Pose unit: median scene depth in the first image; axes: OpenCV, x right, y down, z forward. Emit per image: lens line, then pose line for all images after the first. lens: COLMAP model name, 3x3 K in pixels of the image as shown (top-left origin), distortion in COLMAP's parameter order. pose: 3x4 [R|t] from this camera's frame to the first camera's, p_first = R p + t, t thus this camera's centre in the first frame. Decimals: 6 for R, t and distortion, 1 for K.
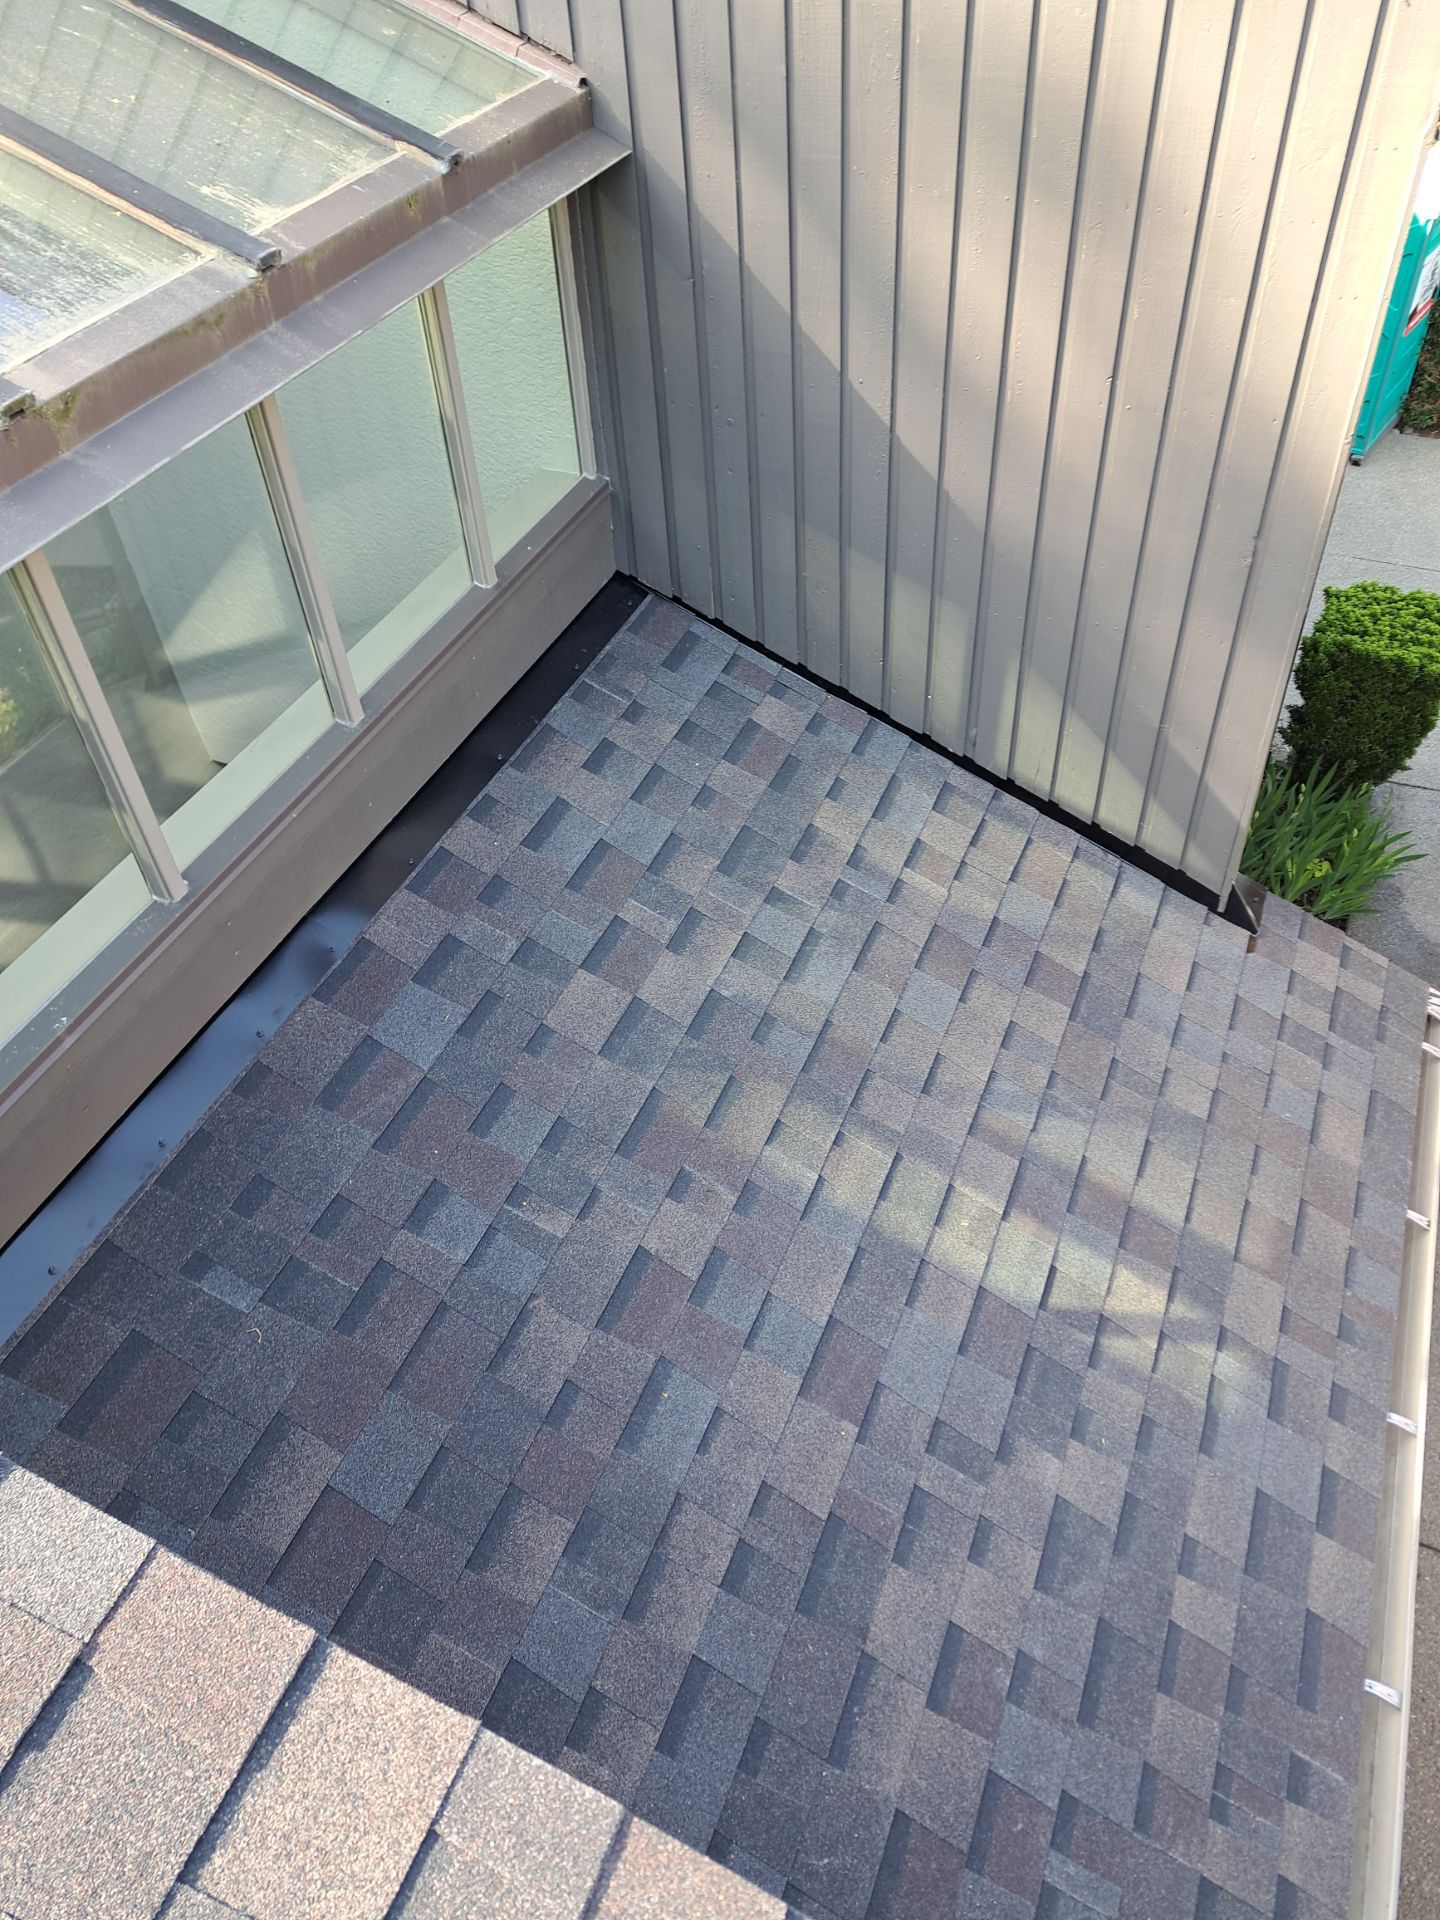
lens RADIAL K [[1390.7, 0, 727.3], [0, 1390.7, 1002.9], [0, 0, 1]] dist [0.119406, -0.117263]
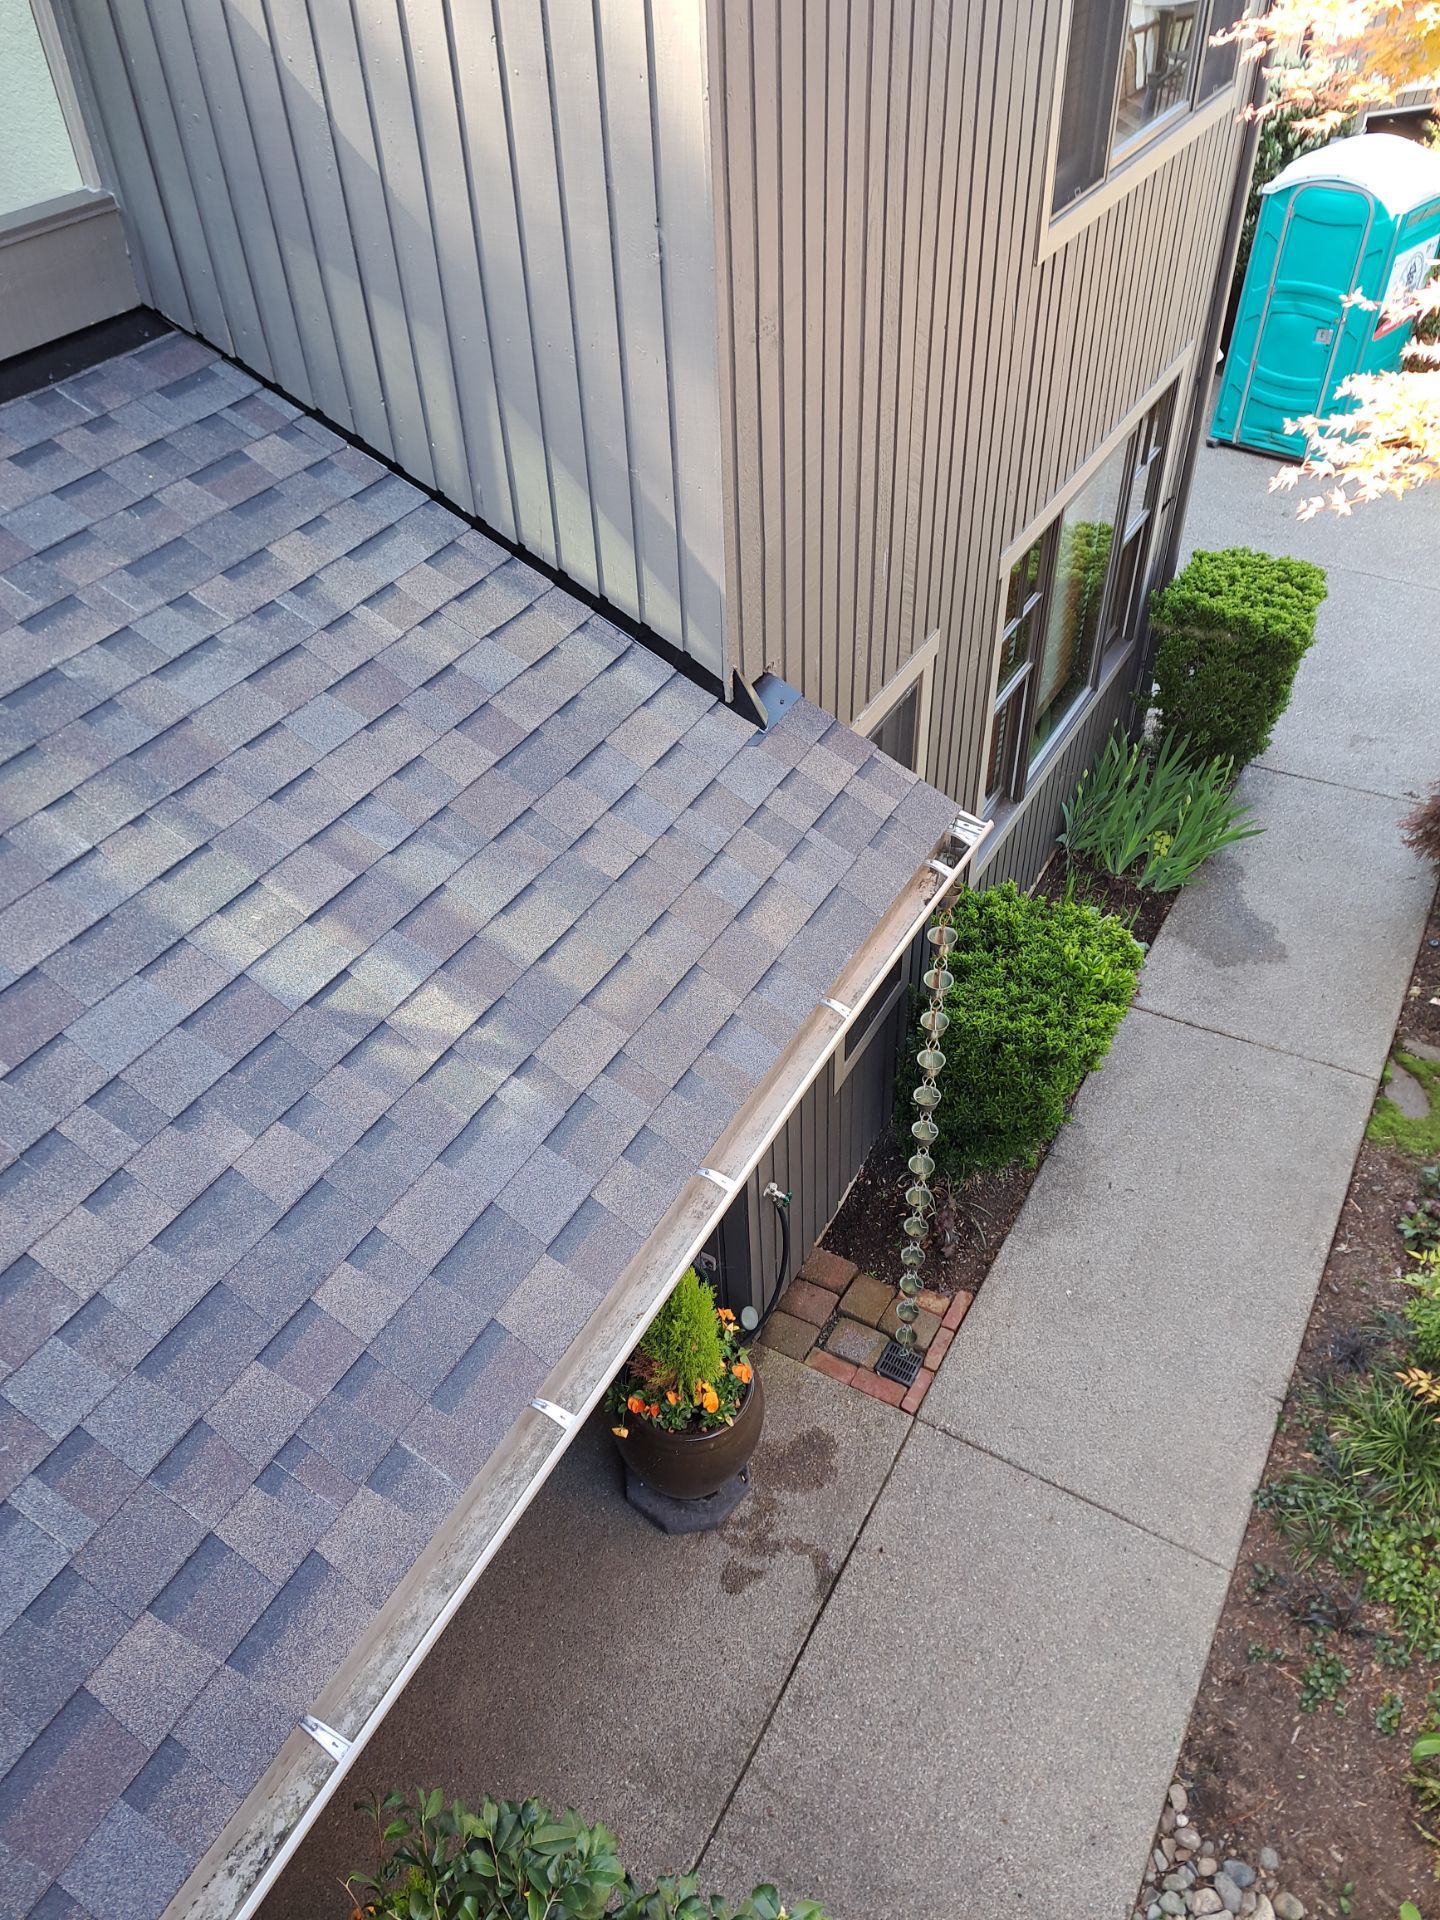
lens RADIAL K [[1395.3, 0, 709.6], [0, 1395.3, 1029.6], [0, 0, 1]] dist [0.118088, -0.136943]
pose [[0.992175, 0.089317, -0.087246, 0.498837], [-0.092407, 0.995206, -0.032045, 0.209605], [0.083965, 0.039856, 0.995671, 0.083746]]
